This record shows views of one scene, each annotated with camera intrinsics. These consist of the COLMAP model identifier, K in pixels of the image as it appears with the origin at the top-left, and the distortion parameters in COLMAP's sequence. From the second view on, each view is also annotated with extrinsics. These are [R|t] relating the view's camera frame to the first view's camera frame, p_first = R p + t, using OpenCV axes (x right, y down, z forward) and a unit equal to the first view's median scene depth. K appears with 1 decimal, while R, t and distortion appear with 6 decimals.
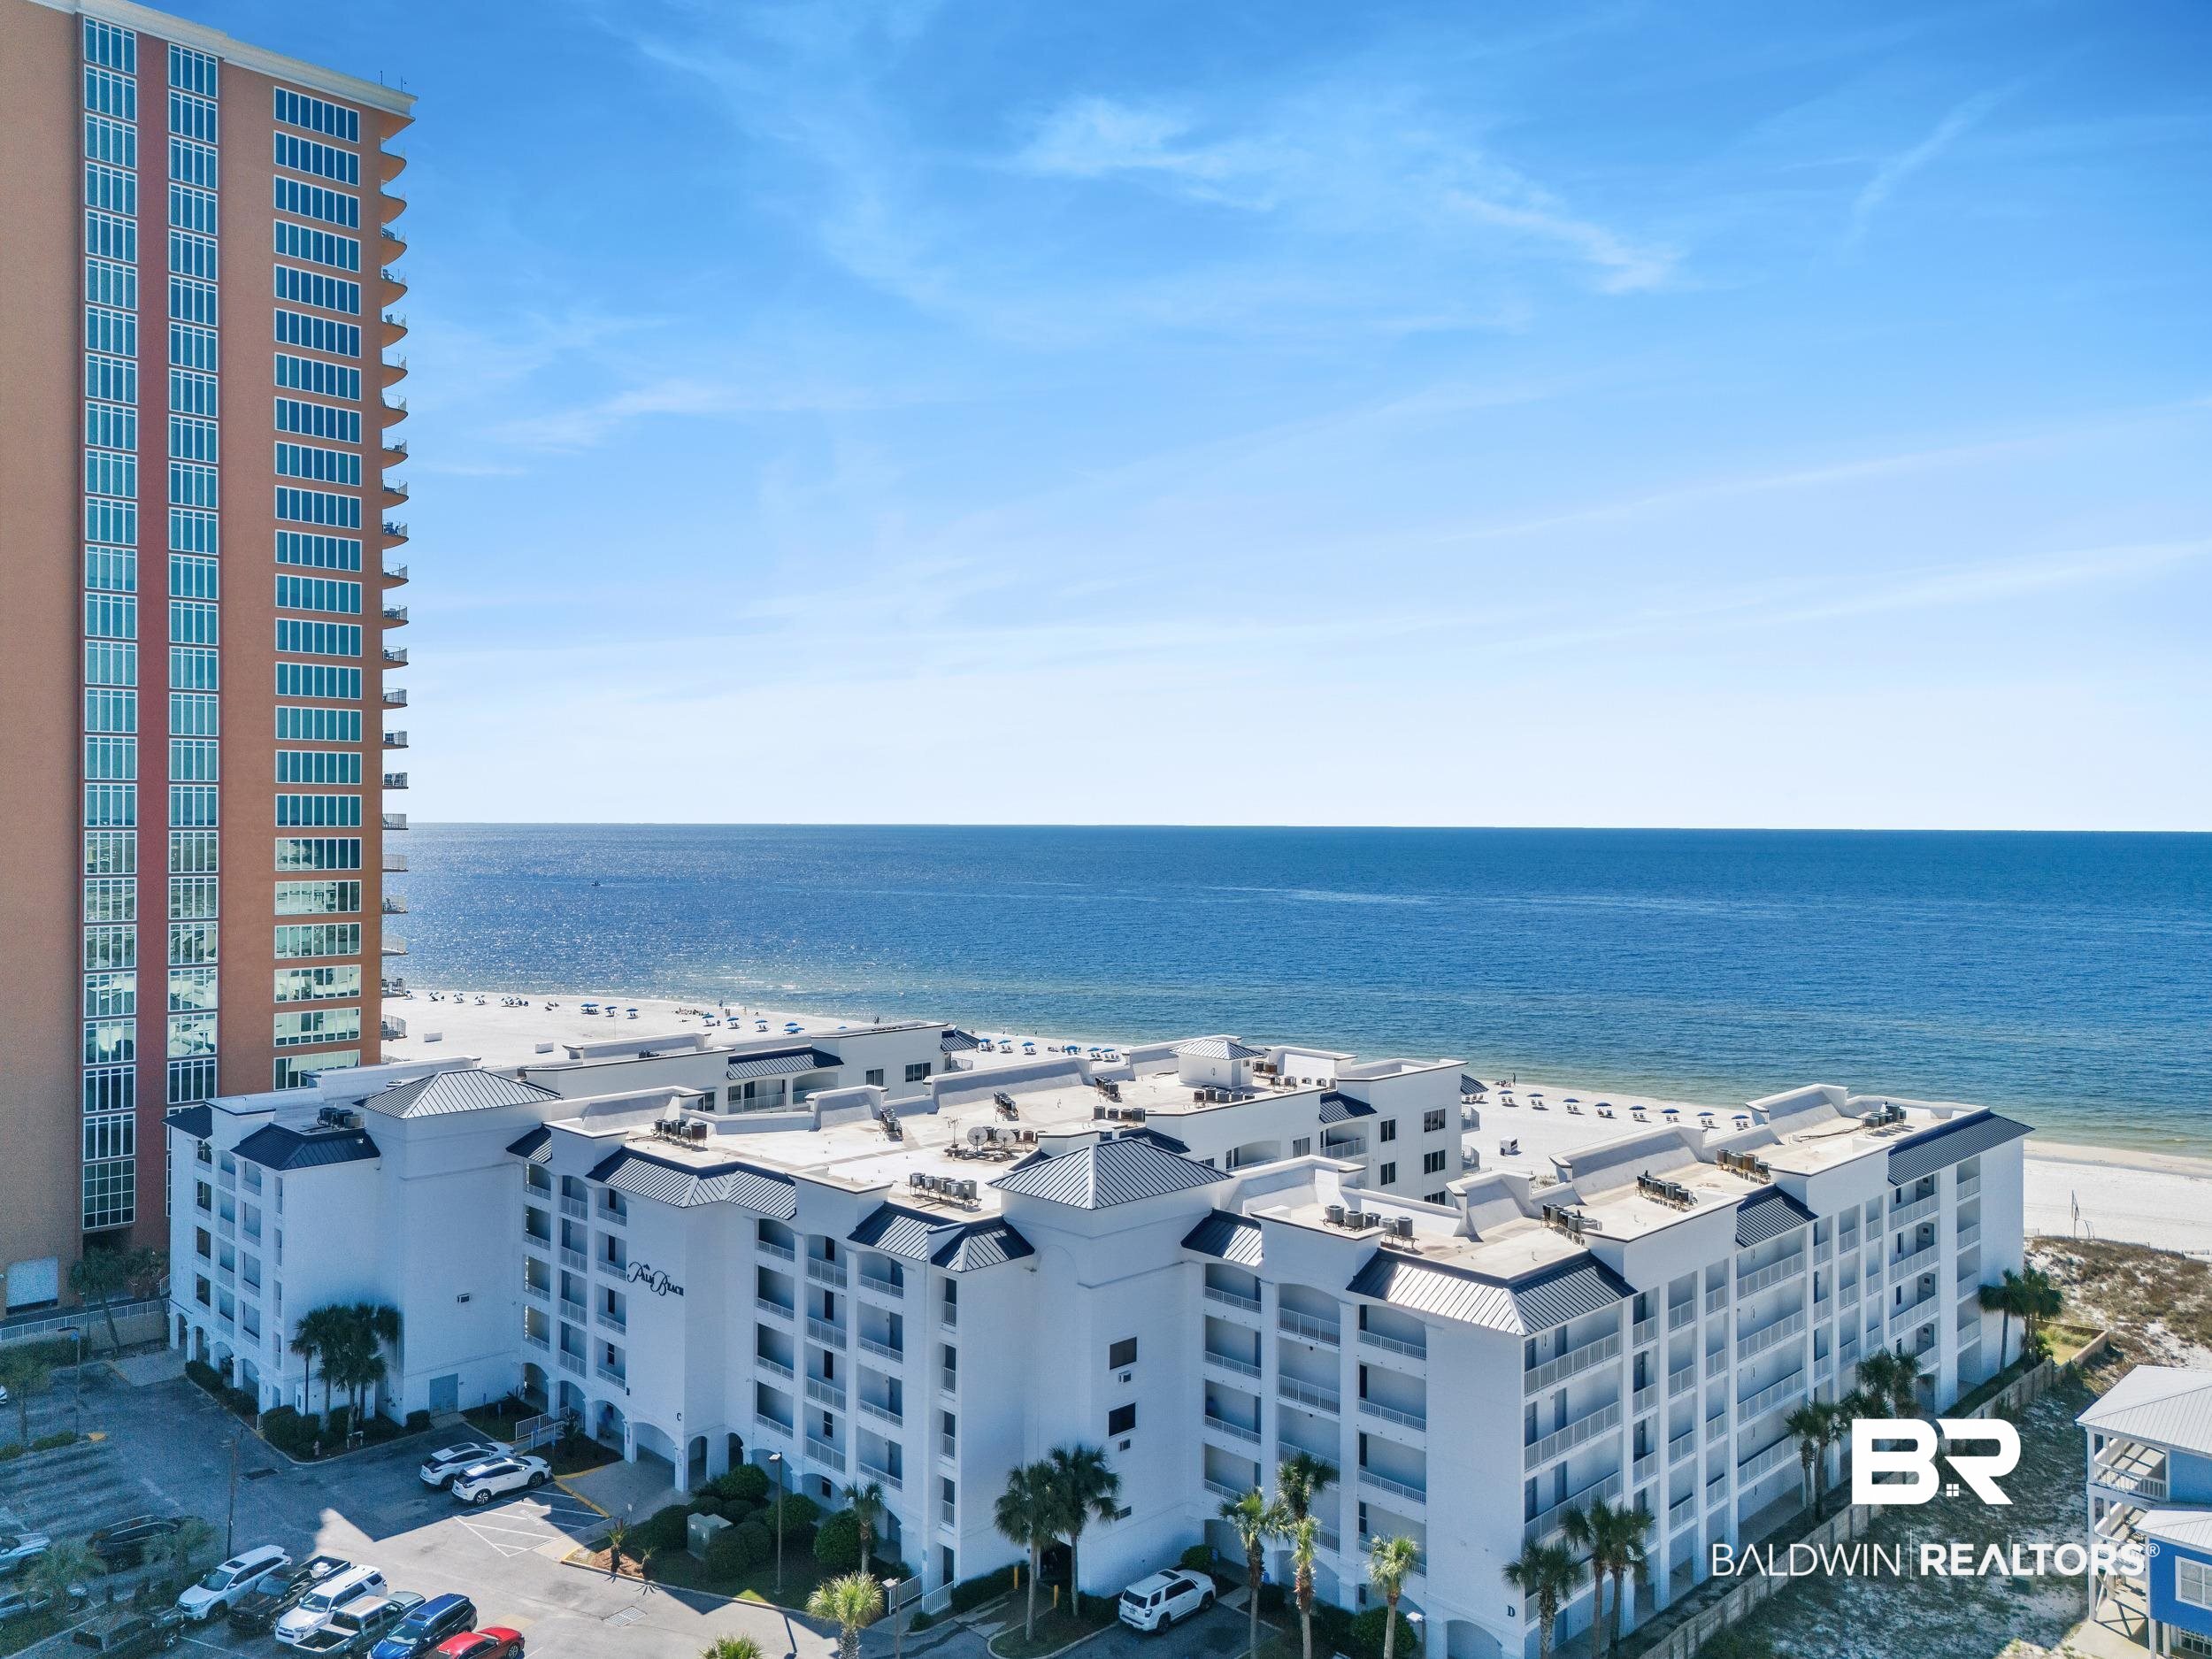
lens RADIAL K [[1622.4, 0, 1107.0], [0, 1622.4, 826.7], [0, 0, 1]] dist [0.067949, -0.036582]
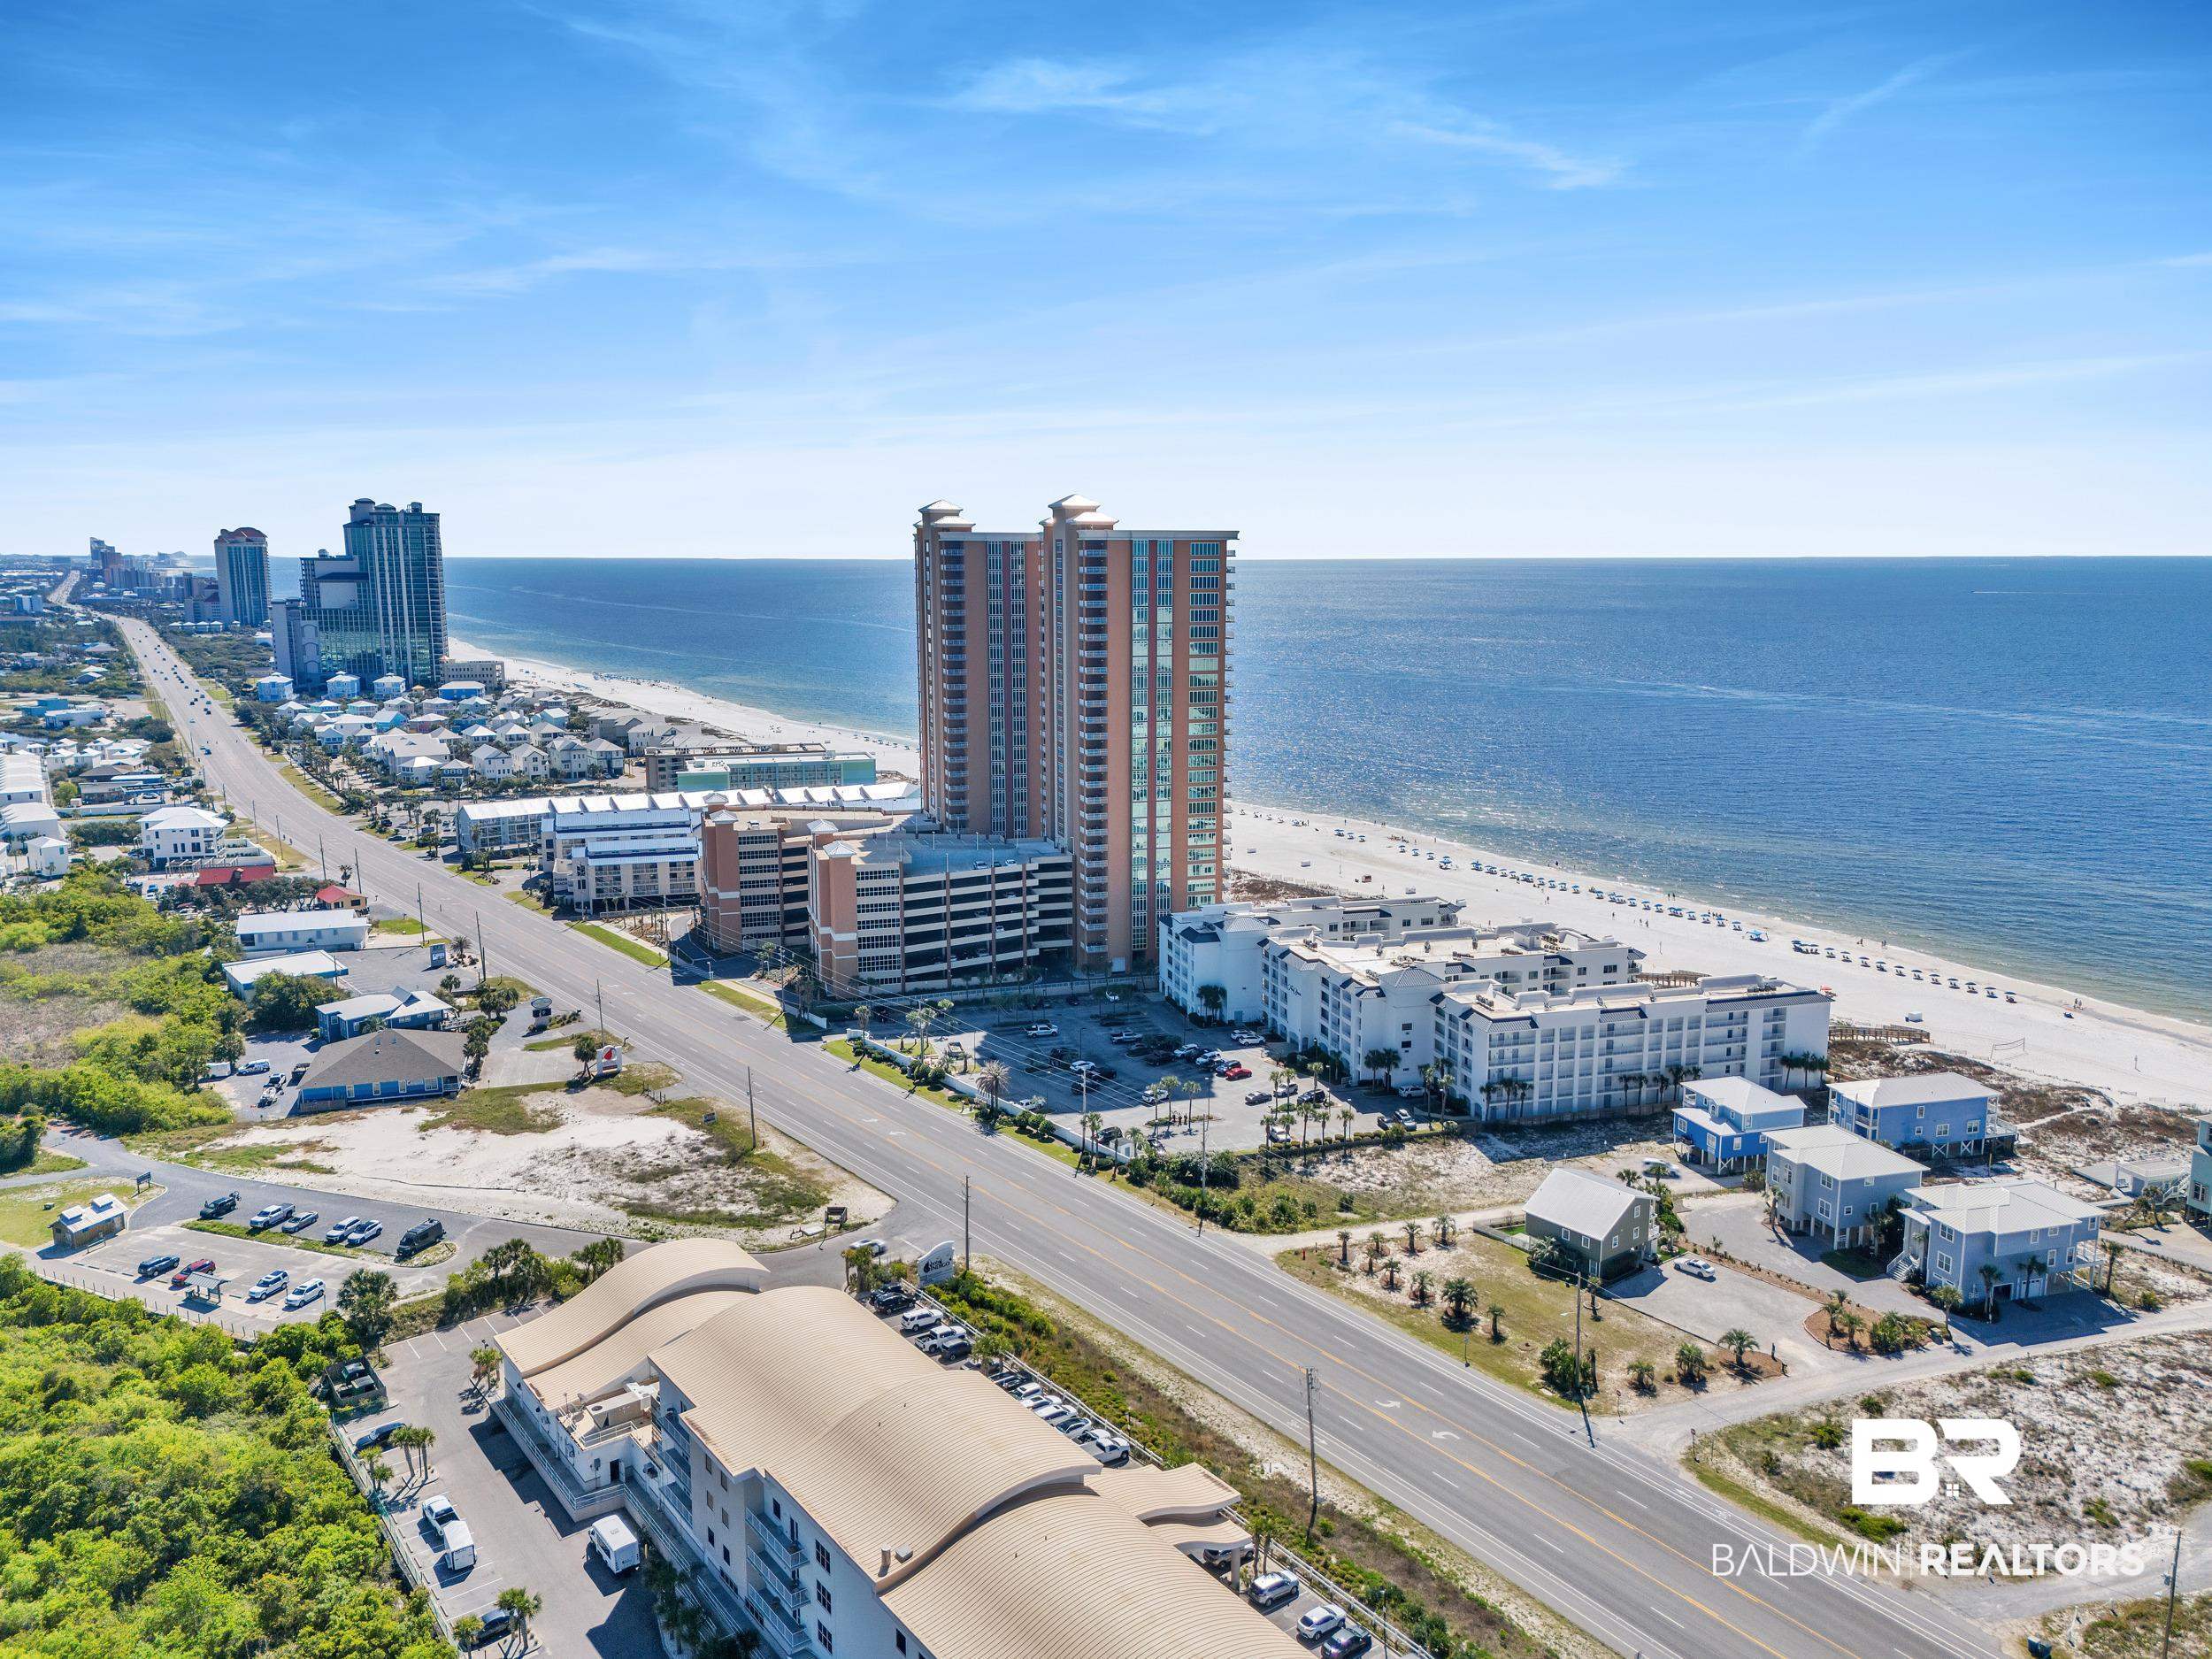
lens RADIAL K [[1622.4, 0, 1097.5], [0, 1622.4, 827.4], [0, 0, 1]] dist [0.067949, -0.036582]
pose [[0.876211, 0.074661, -0.476109, 0.934118], [0.004144, 0.986723, 0.162359, -0.596532], [0.481910, -0.144233, 0.864268, -2.027323]]
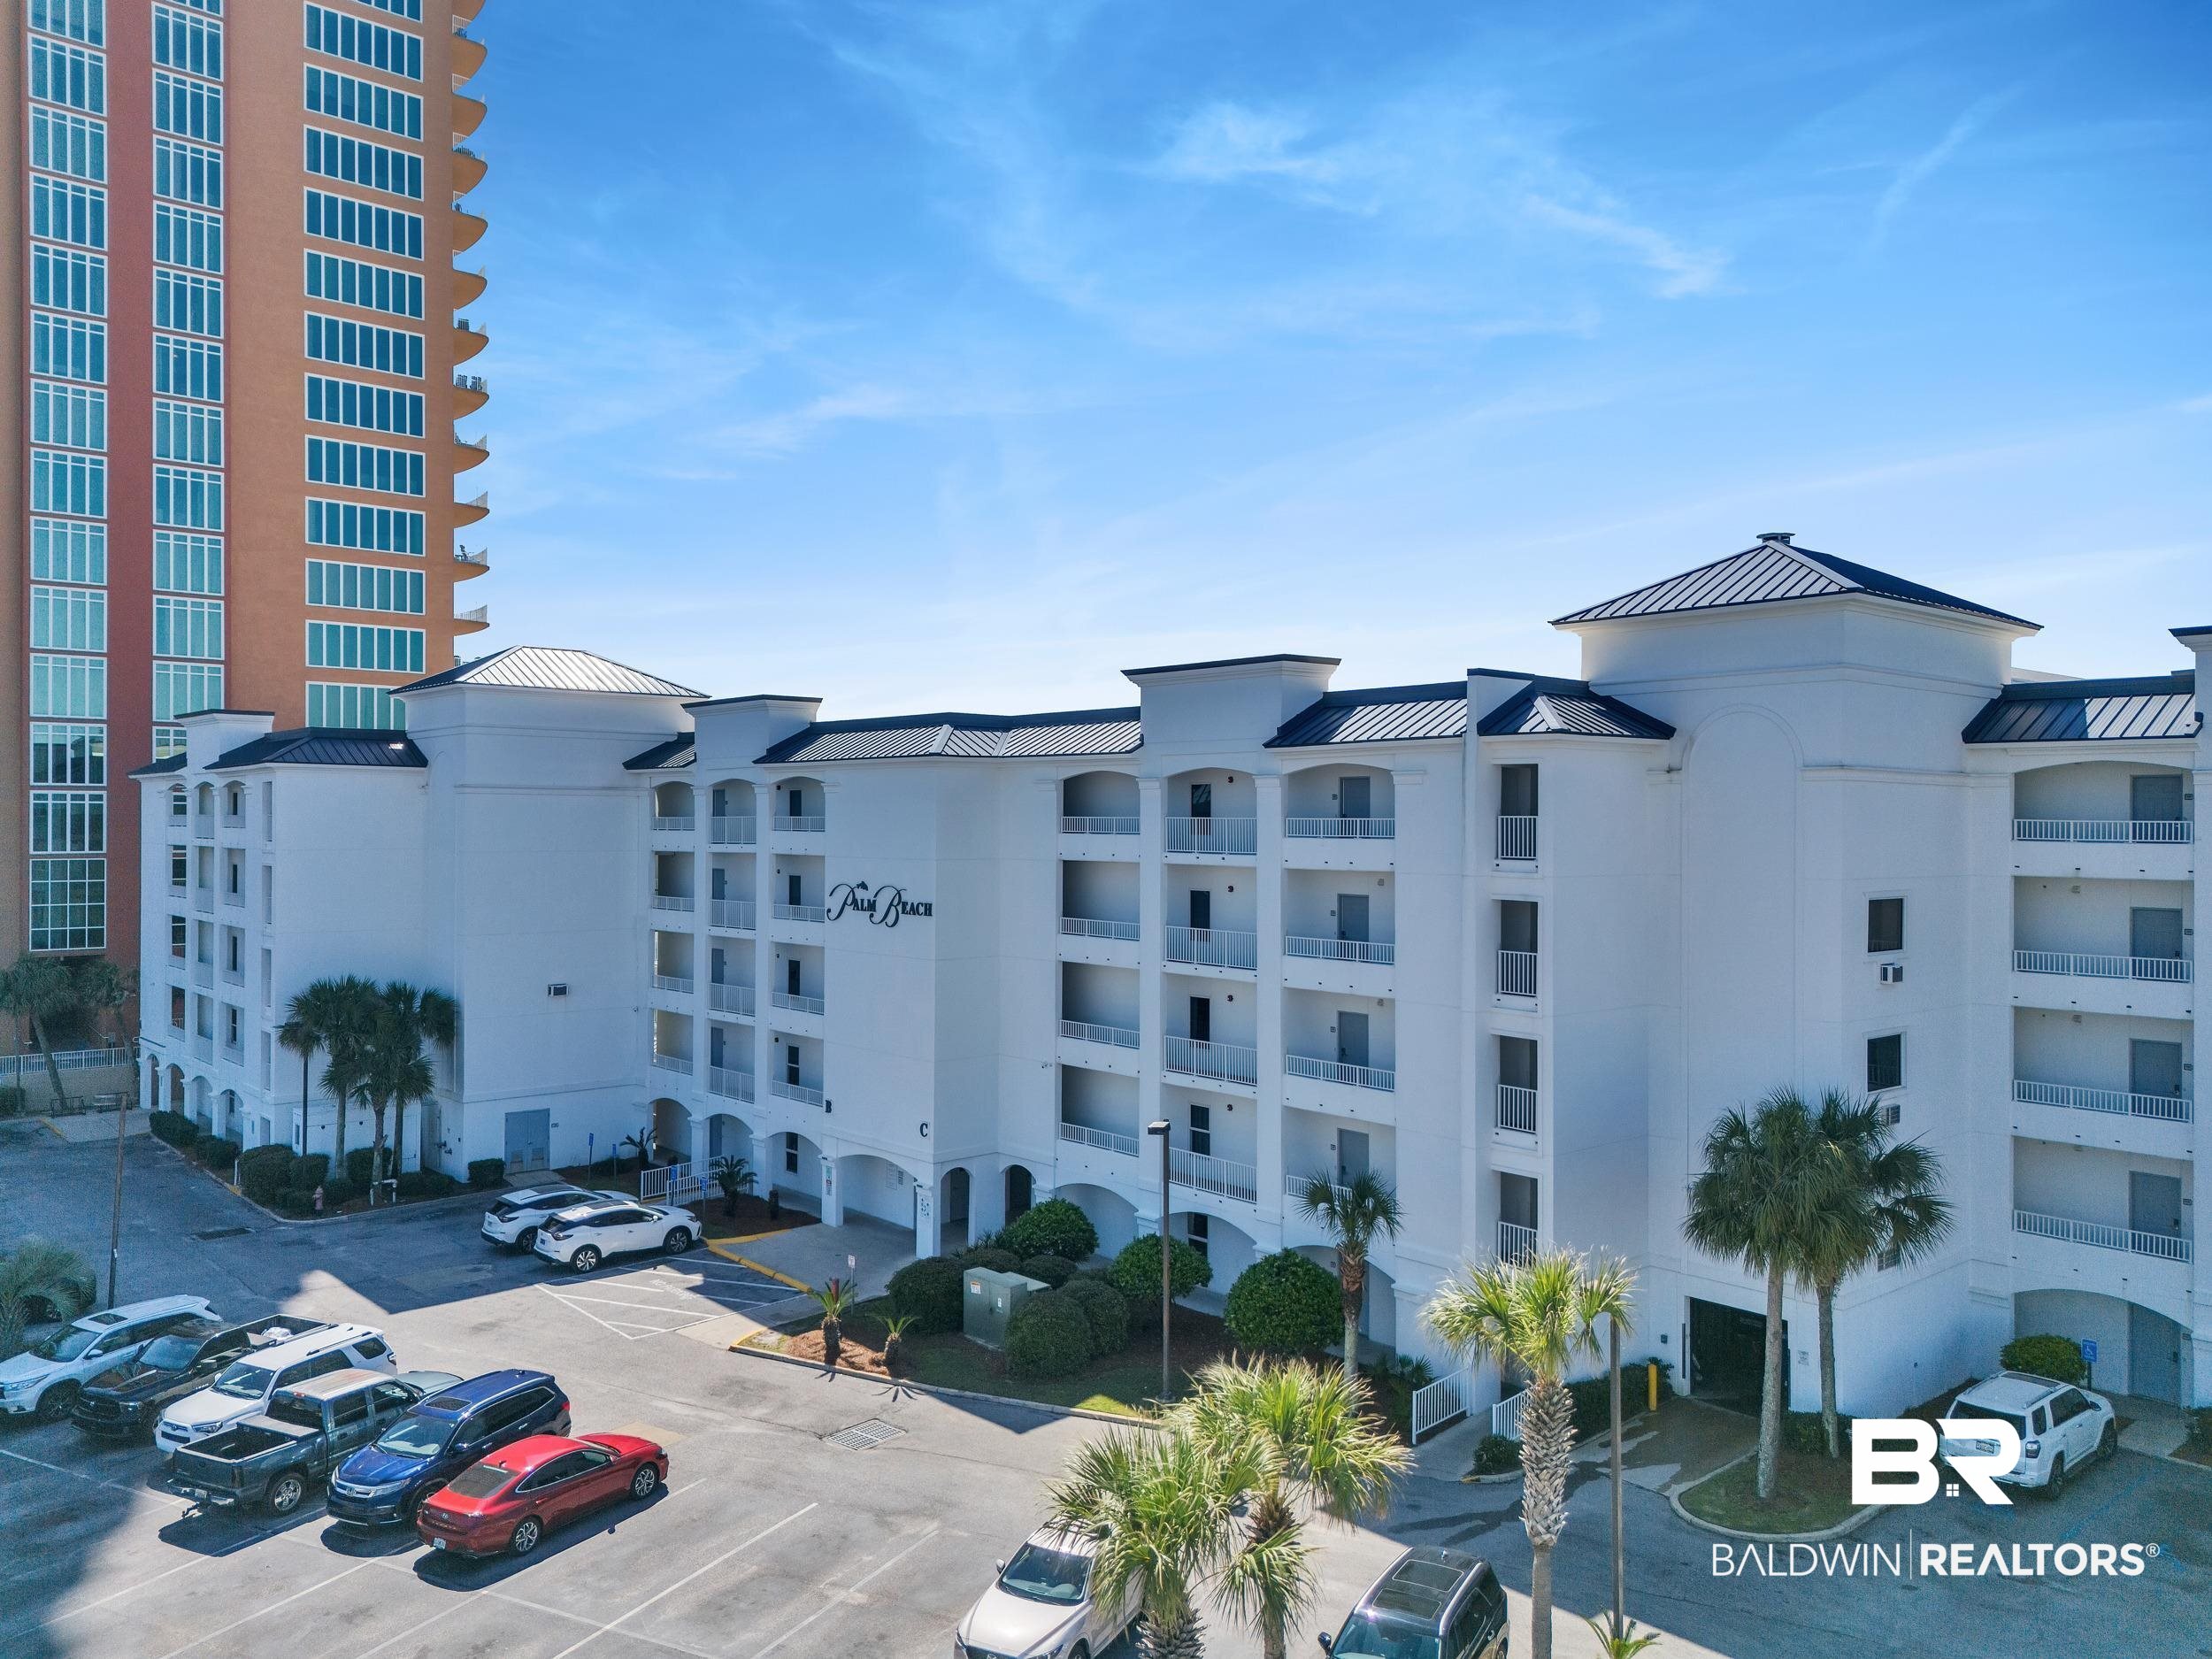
lens RADIAL K [[1622.4, 0, 1110.8], [0, 1622.4, 809.2], [0, 0, 1]] dist [0.067949, -0.036582]
pose [[0.998120, -0.003447, -0.061197, -0.160667], [0.002787, 0.999937, -0.010857, 0.254249], [0.061231, 0.010666, 0.998067, 0.439762]]
